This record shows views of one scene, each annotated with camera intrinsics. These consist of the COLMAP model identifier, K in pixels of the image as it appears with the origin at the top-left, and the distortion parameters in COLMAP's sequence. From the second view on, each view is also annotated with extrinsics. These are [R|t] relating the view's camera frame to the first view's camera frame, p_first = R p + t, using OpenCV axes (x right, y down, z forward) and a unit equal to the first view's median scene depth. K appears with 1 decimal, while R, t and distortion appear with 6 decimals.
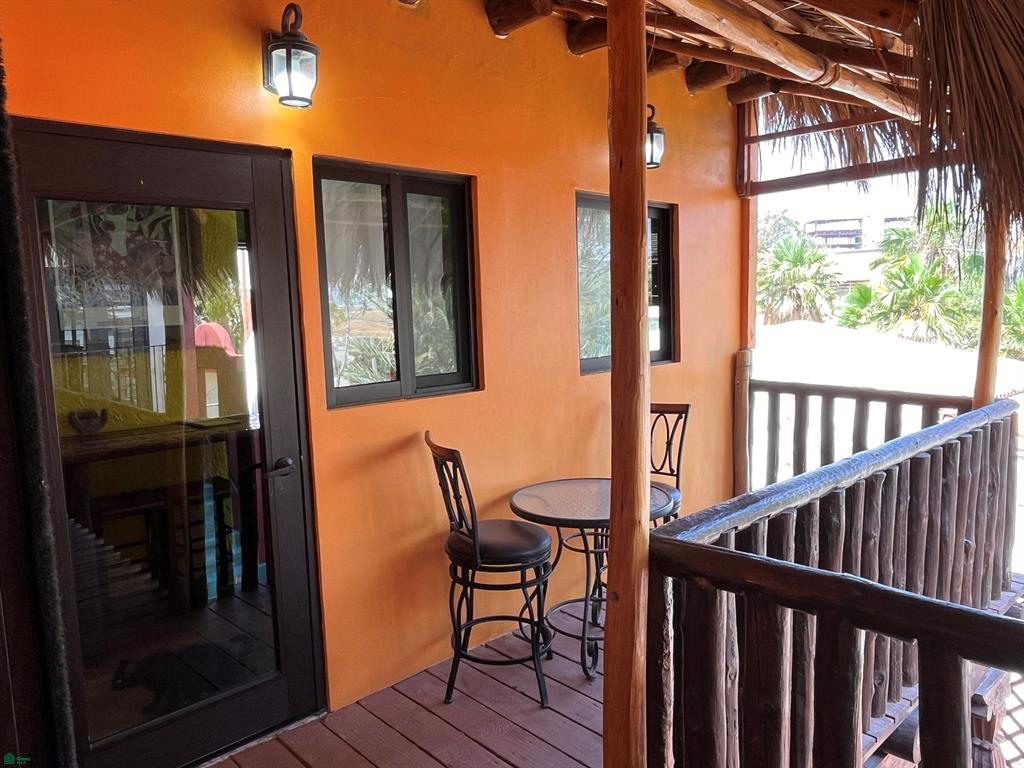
lens RADIAL K [[736.5, 0, 512.0], [0, 736.5, 384.0], [0, 0, 1]] dist [-0.001186, -0.010922]
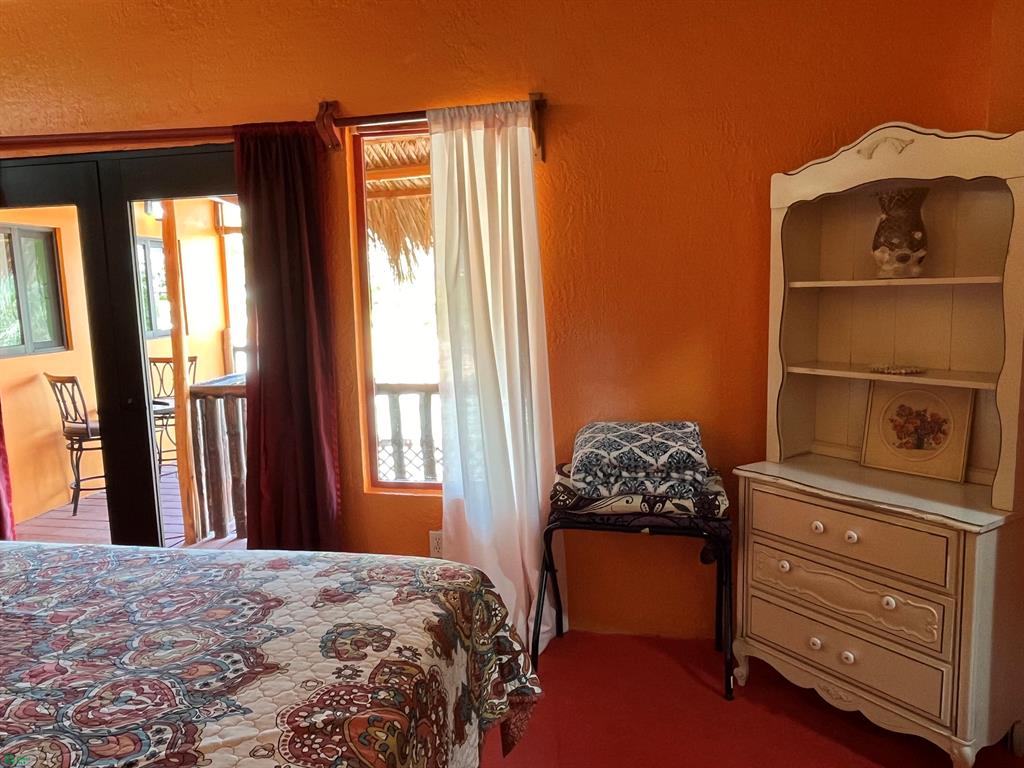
lens RADIAL K [[736.5, 0, 512.0], [0, 736.5, 384.0], [0, 0, 1]] dist [-0.001186, -0.010922]
pose [[0.791931, -0.072670, 0.606271, -0.297576], [0.069225, 0.997177, 0.029100, 0.118072], [-0.606674, 0.018924, 0.794725, -1.086383]]
